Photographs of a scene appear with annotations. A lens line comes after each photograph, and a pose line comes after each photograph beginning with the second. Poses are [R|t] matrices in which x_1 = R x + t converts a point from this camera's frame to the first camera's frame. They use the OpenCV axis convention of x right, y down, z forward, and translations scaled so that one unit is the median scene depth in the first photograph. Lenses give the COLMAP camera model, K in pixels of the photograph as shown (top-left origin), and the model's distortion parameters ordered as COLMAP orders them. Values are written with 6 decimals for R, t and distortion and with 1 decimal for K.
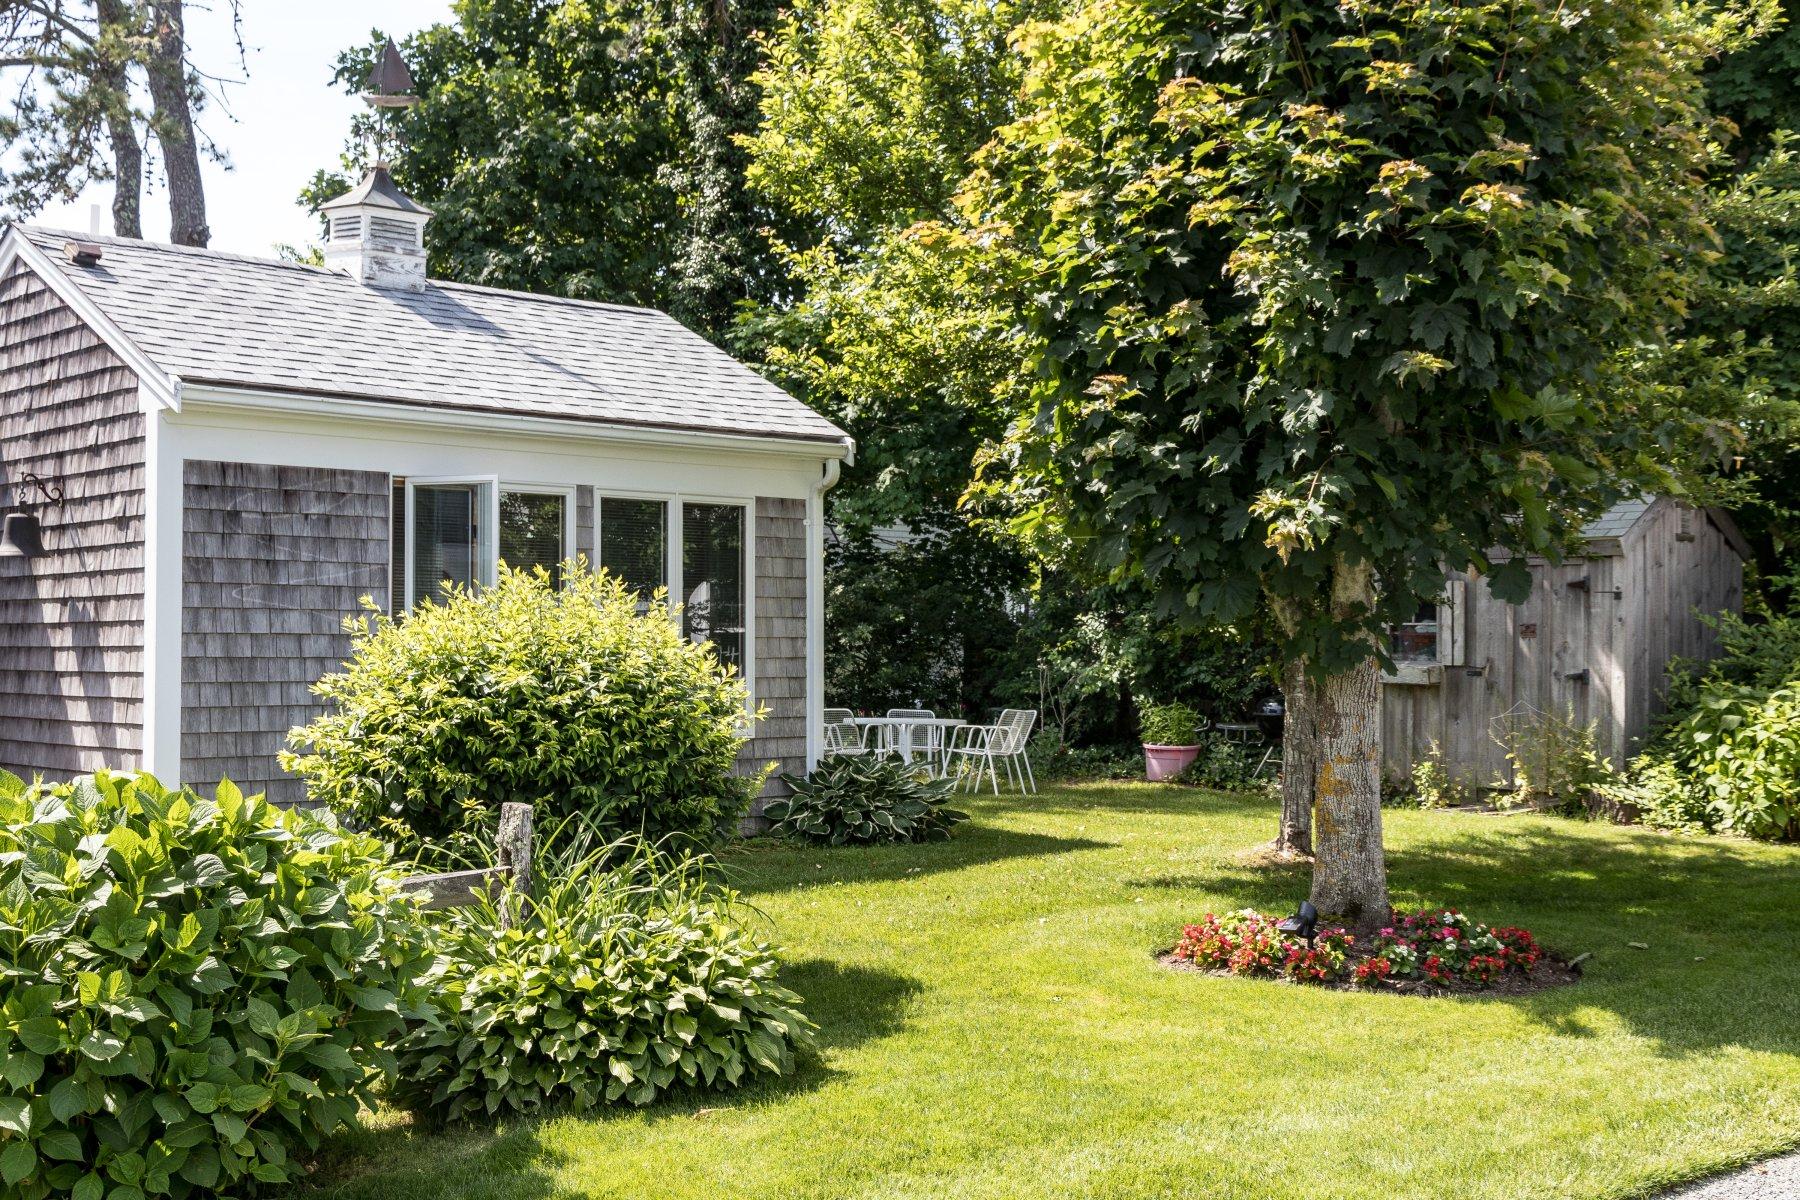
lens RADIAL K [[2099.8, 0, 893.1], [0, 2099.8, 605.8], [0, 0, 1]] dist [0.008790, 0.000000]
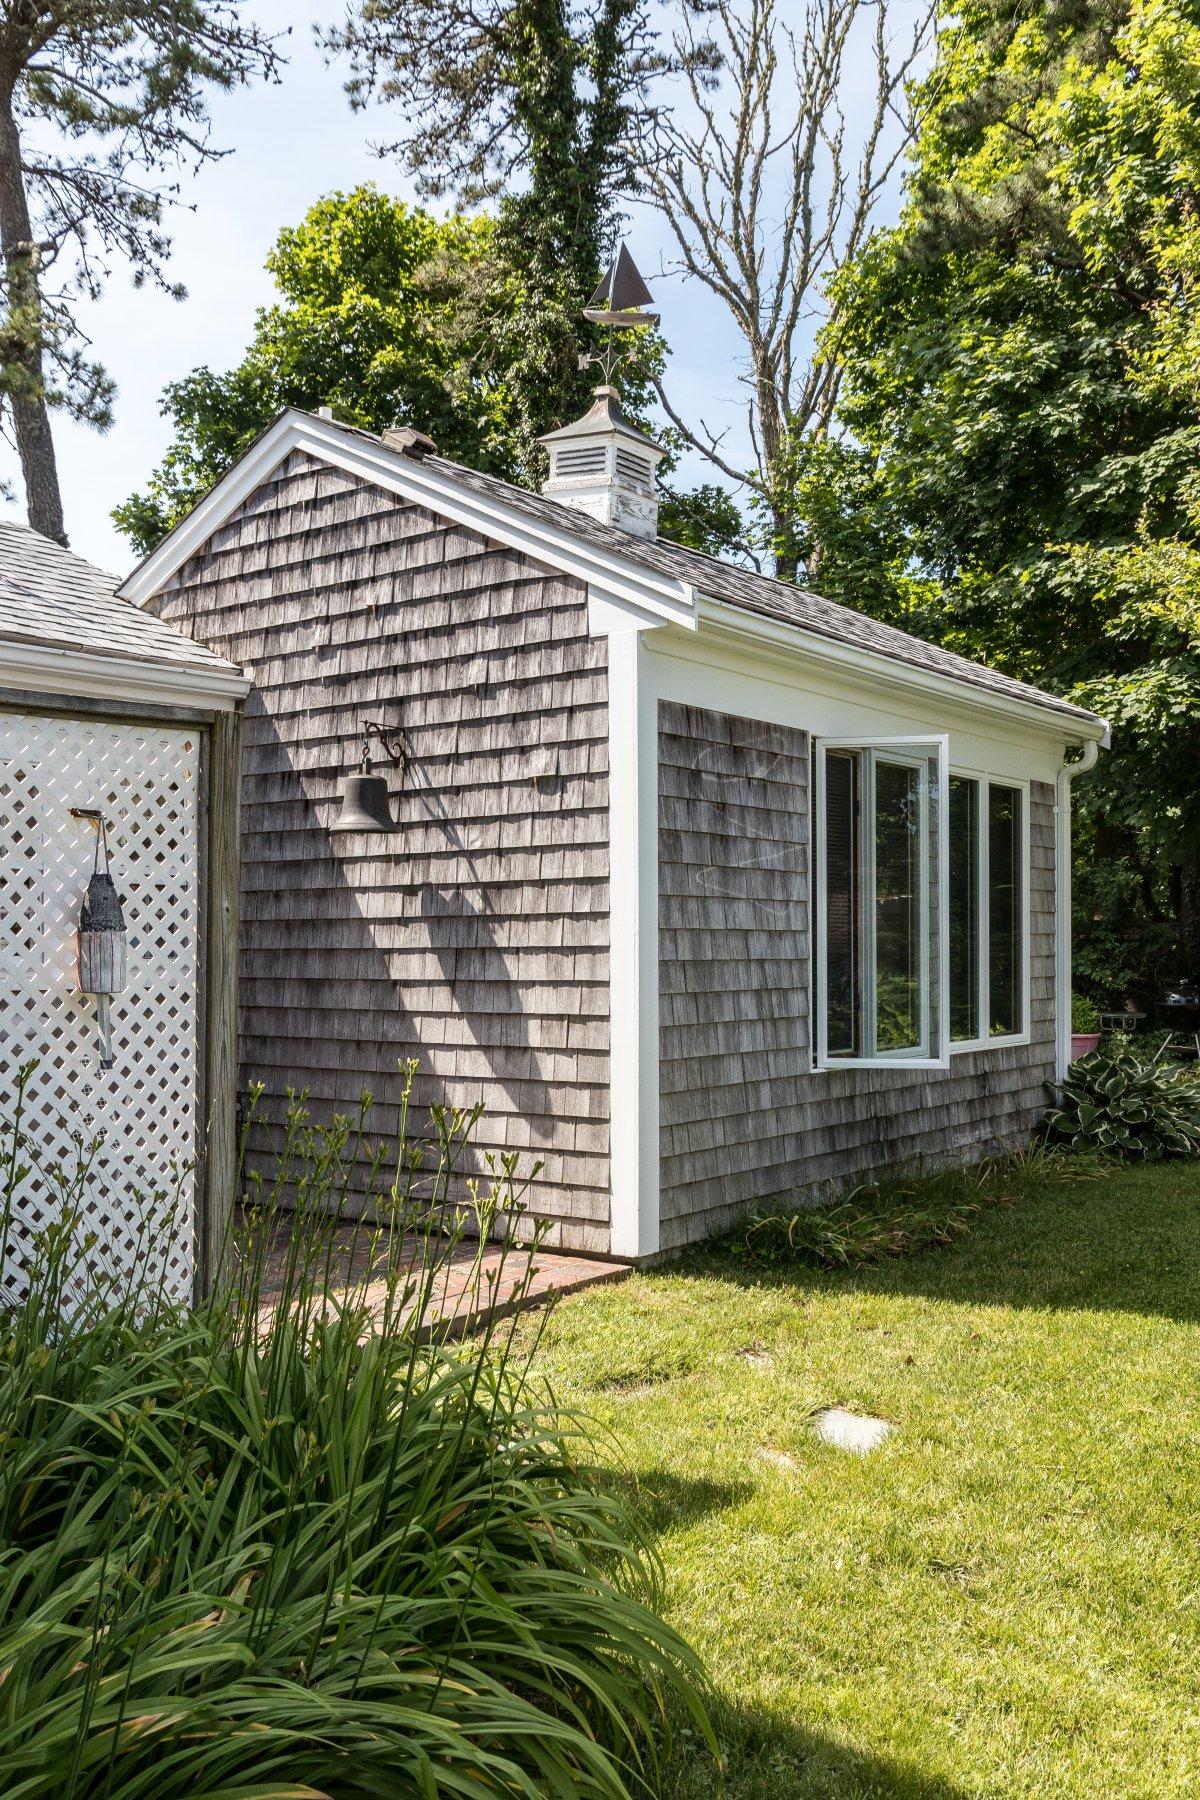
lens RADIAL K [[1644.0, 0, 670.6], [0, 1644.0, 923.3], [0, 0, 1]] dist [0.057746, -0.008507]
pose [[0.987531, -0.003043, 0.157398, -0.401510], [0.001882, 0.999970, 0.007528, 0.006055], [-0.157416, -0.007138, 0.987507, 0.391446]]
